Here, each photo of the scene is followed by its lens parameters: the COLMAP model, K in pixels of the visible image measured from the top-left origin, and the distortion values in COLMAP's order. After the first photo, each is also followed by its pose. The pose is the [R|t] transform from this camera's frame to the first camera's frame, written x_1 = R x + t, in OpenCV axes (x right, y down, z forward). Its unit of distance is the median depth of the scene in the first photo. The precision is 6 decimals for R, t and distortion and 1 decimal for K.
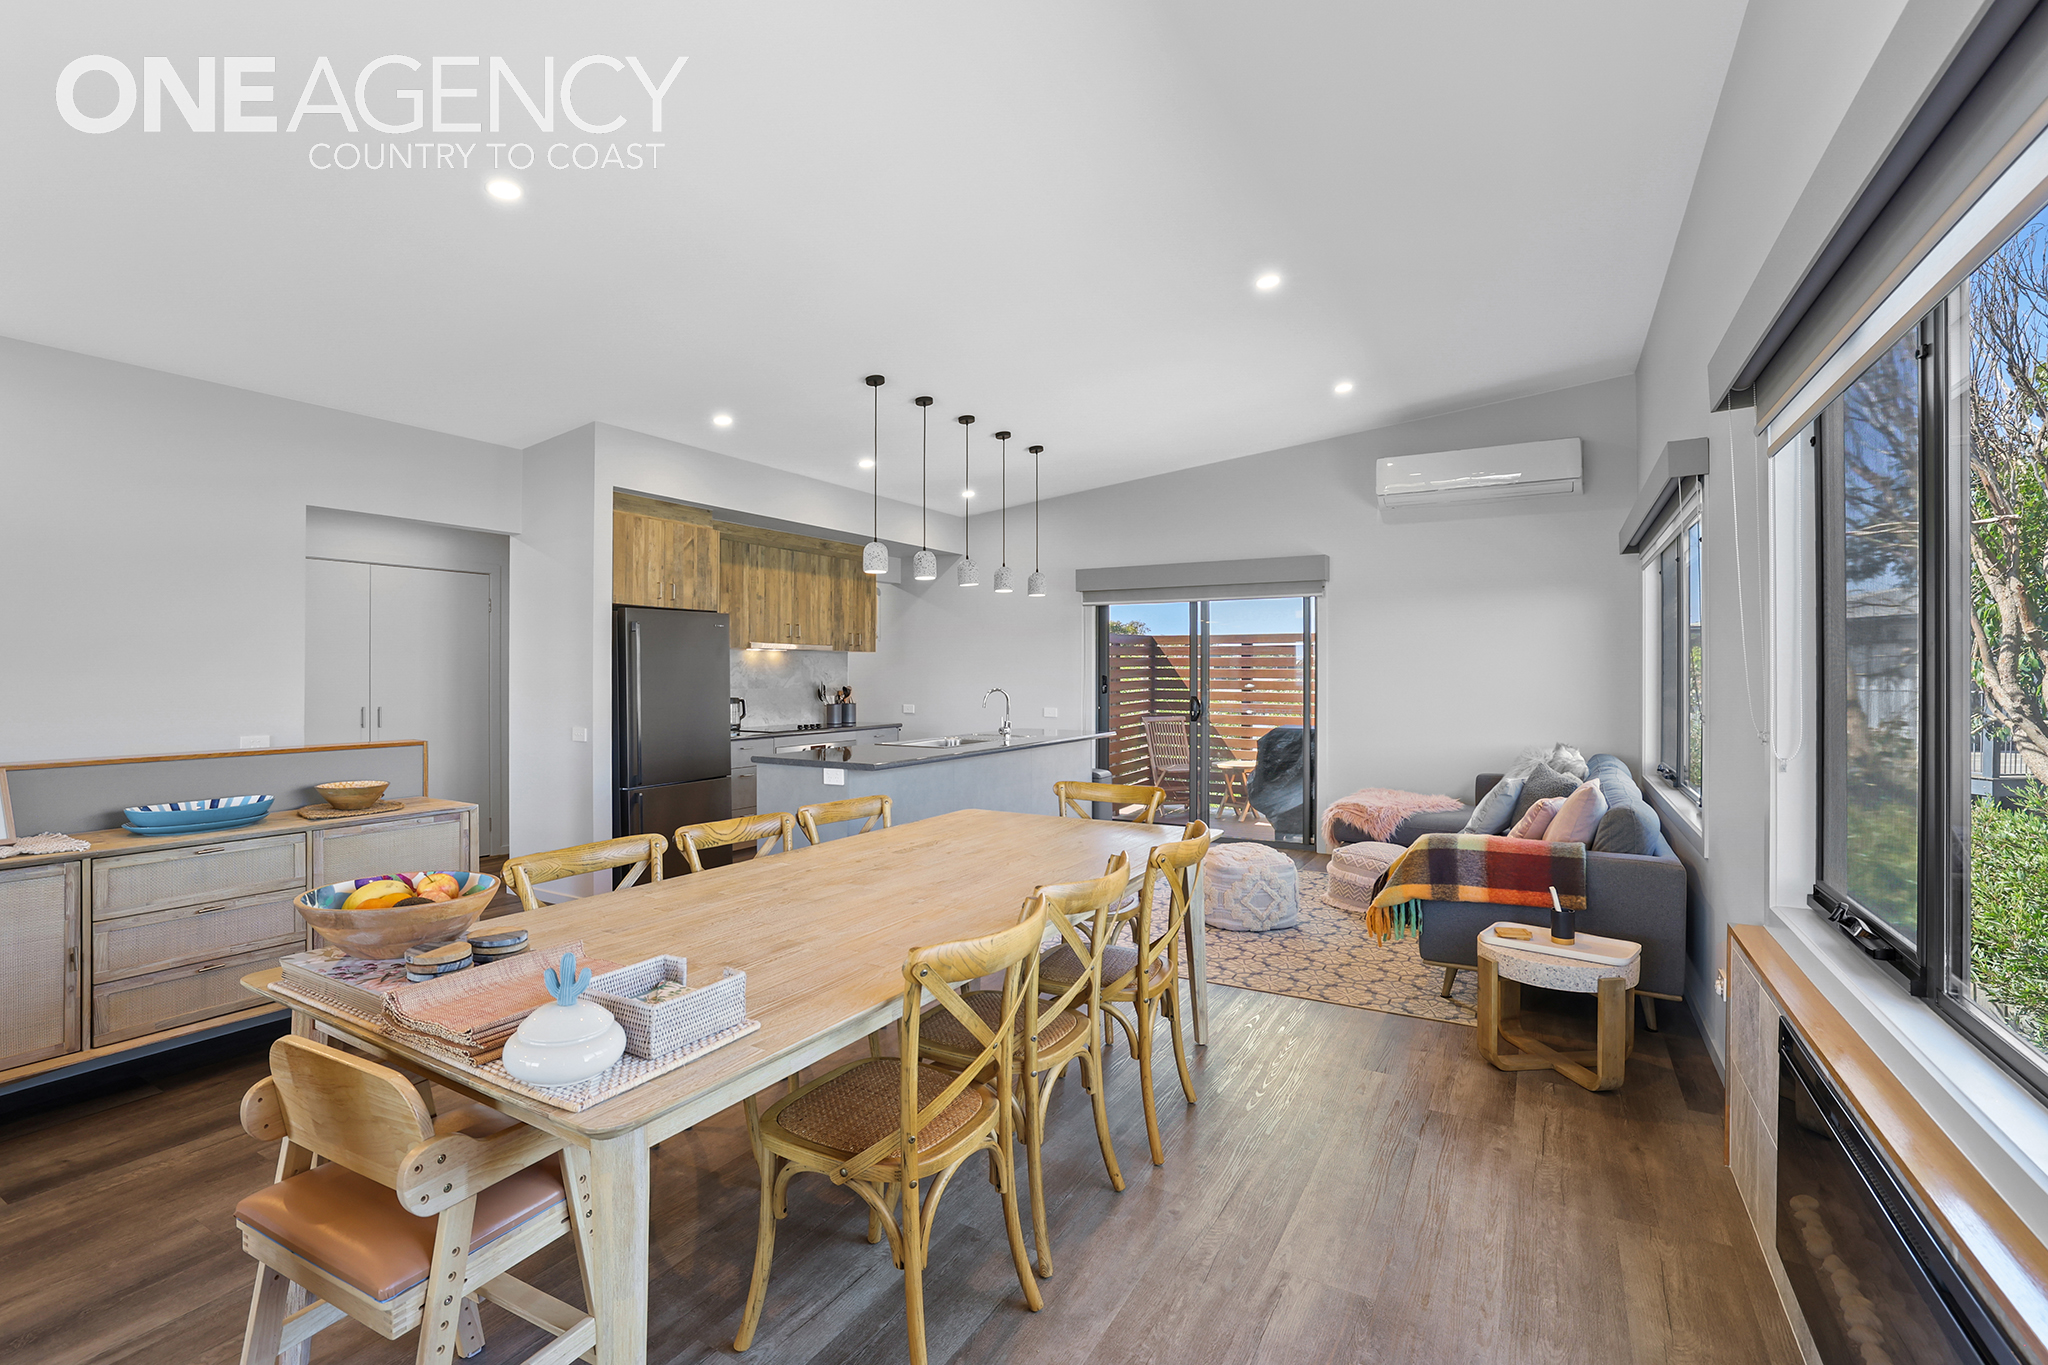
lens RADIAL K [[922.5, 0, 1028.1], [0, 922.5, 658.3], [0, 0, 1]] dist [-0.016597, 0.000559]
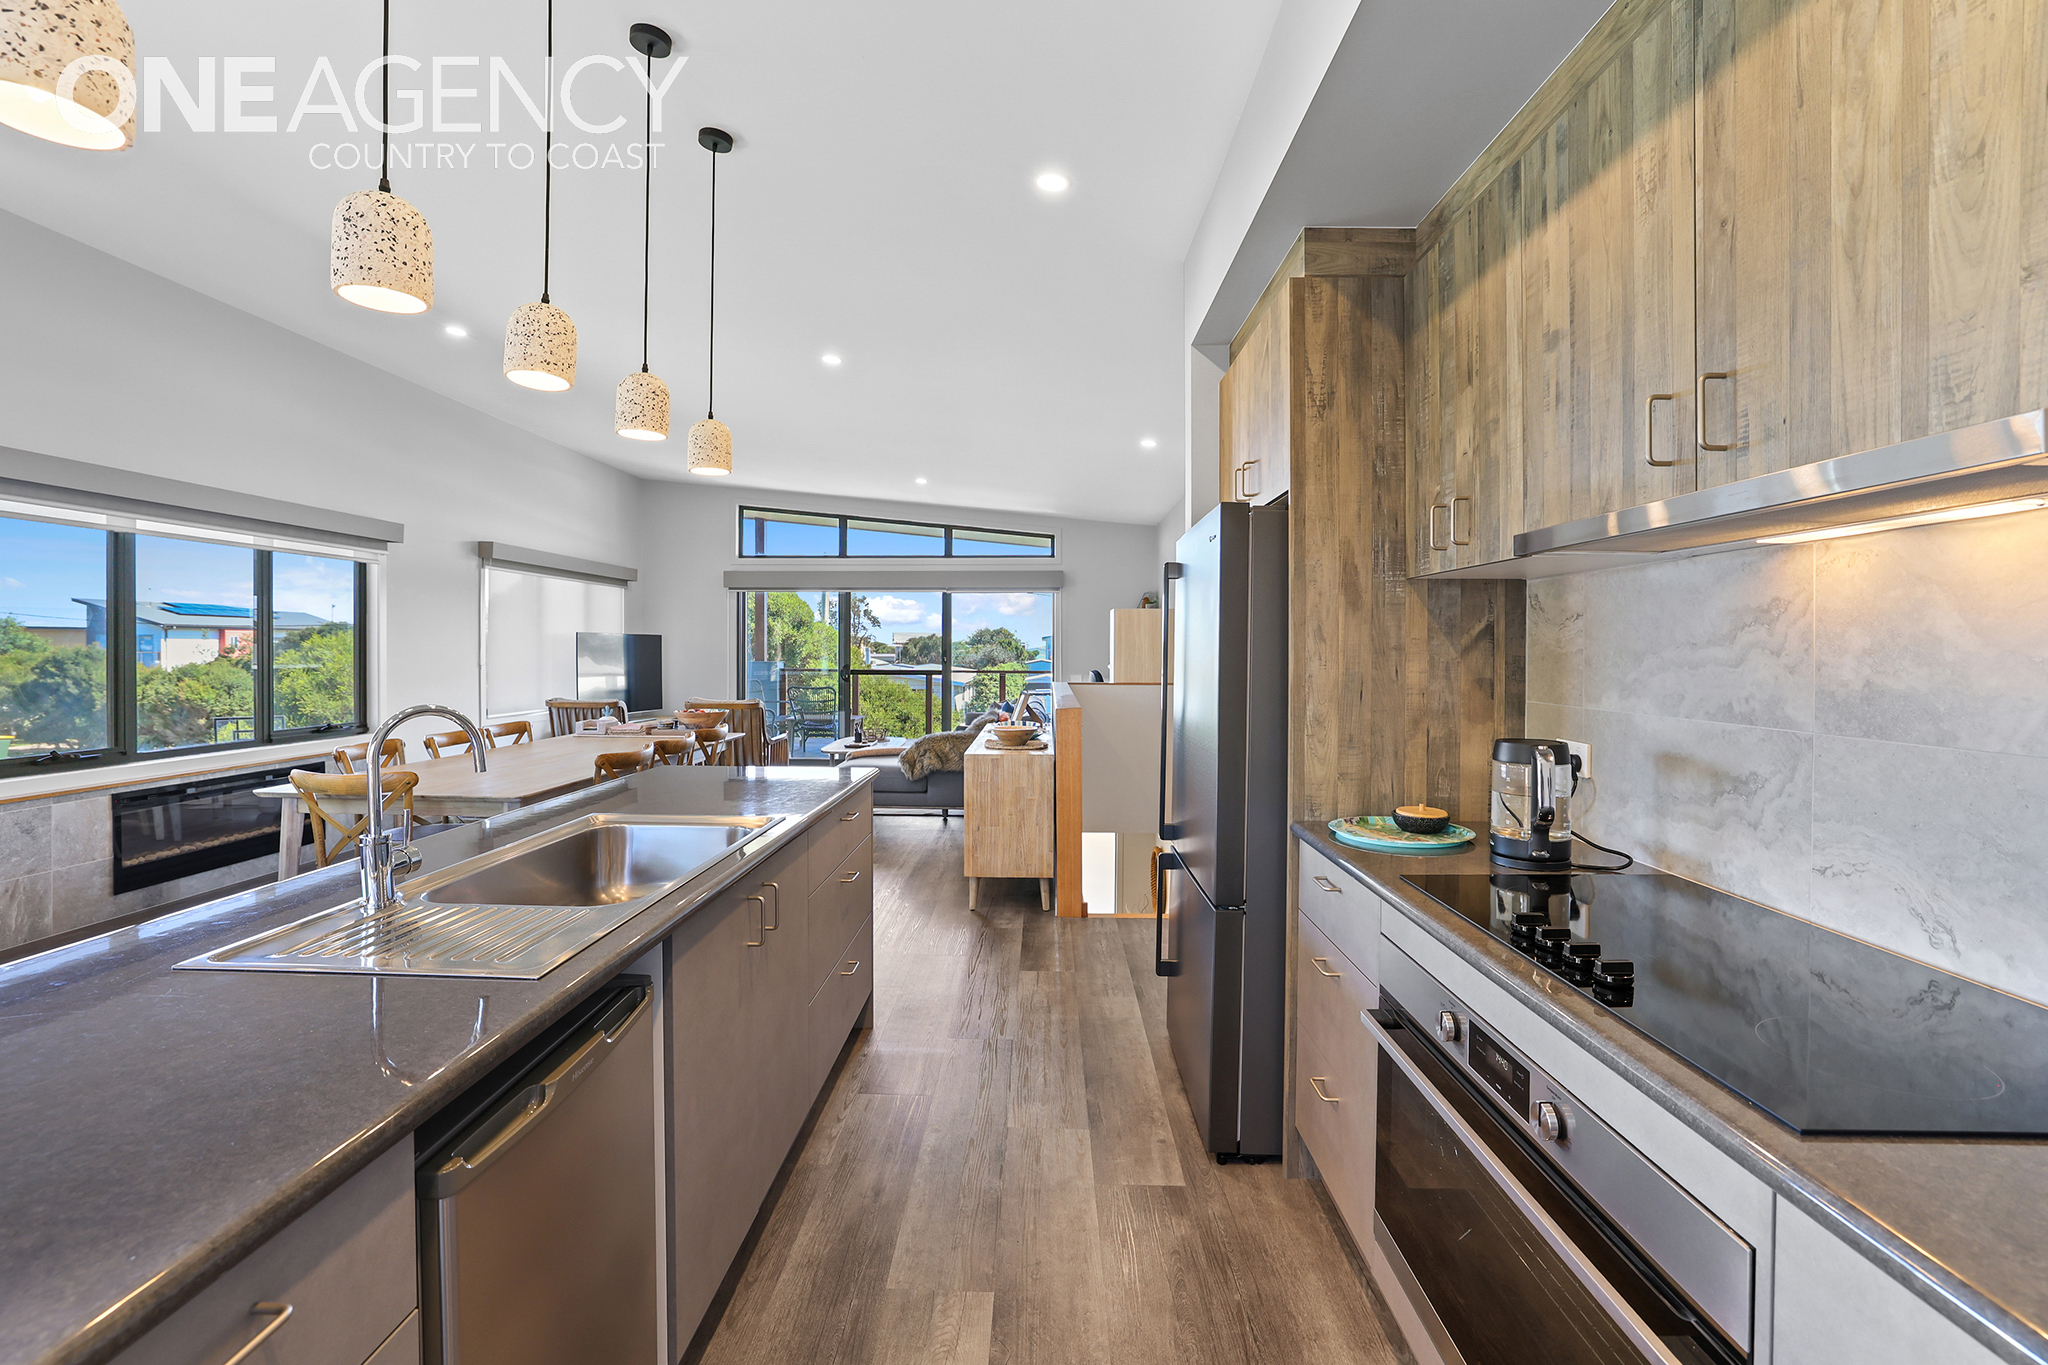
lens RADIAL K [[906.0, 0, 1031.0], [0, 906.0, 657.2], [0, 0, 1]] dist [-0.049346, 0.020371]
pose [[-0.889226, 0.000813, -0.457467, -0.062872], [0.002916, 0.999988, -0.003890, 0.017395], [0.457458, -0.004793, -0.889218, 1.133523]]
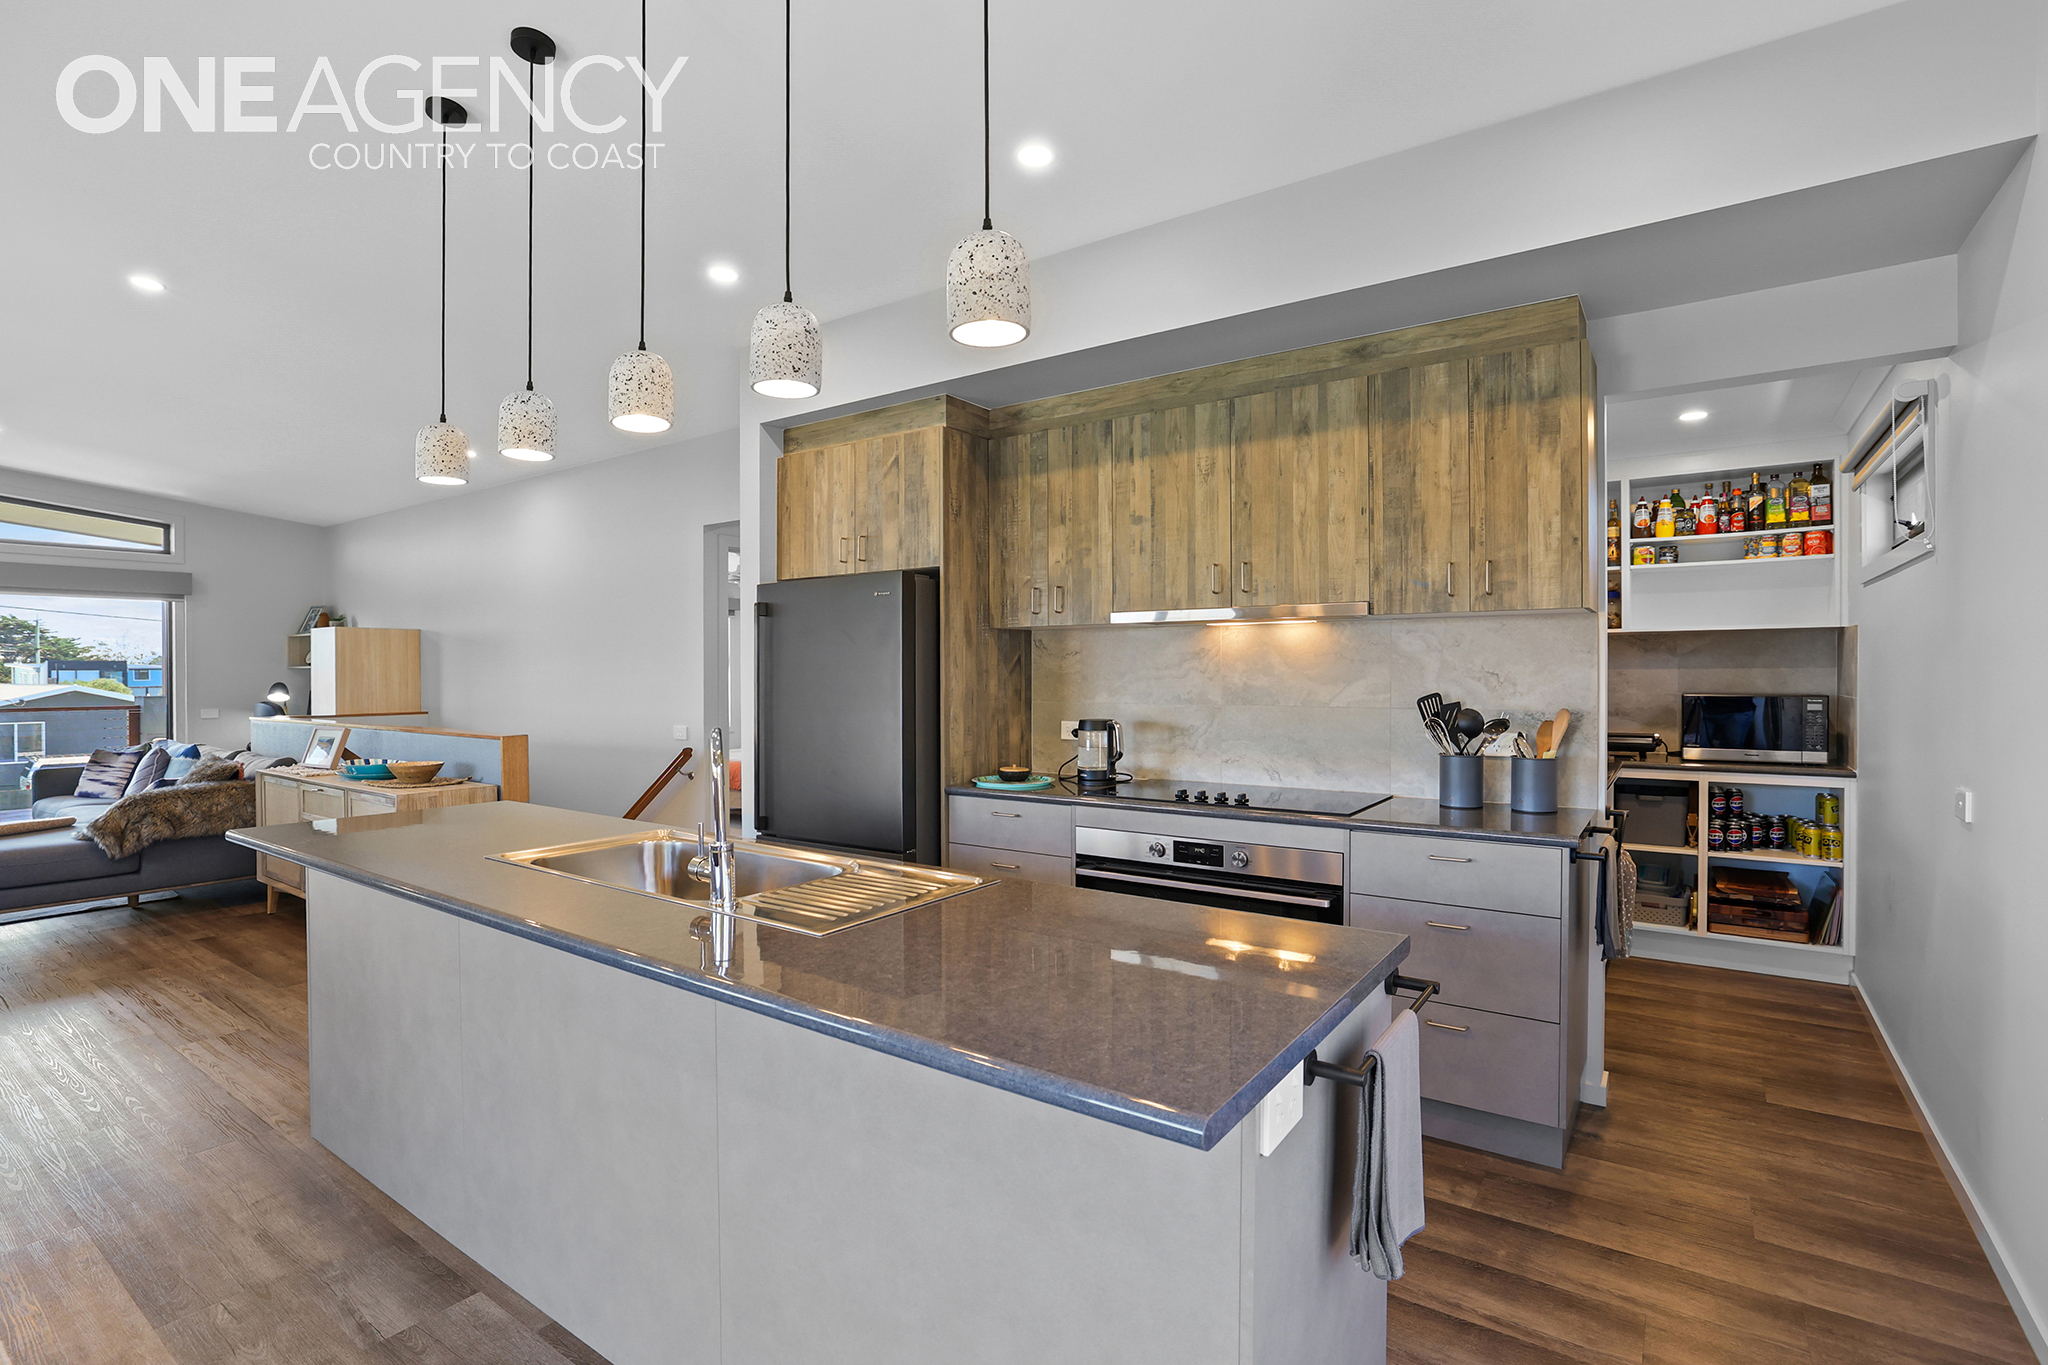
lens RADIAL K [[956.4, 0, 979.7], [0, 956.4, 676.3], [0, 0, 1]] dist [-0.042855, 0.000175]
pose [[-0.125377, 0.006069, -0.992091, 0.224624], [0.018977, 0.999813, 0.003718, 0.014073], [0.991928, -0.018361, -0.125469, 0.969500]]
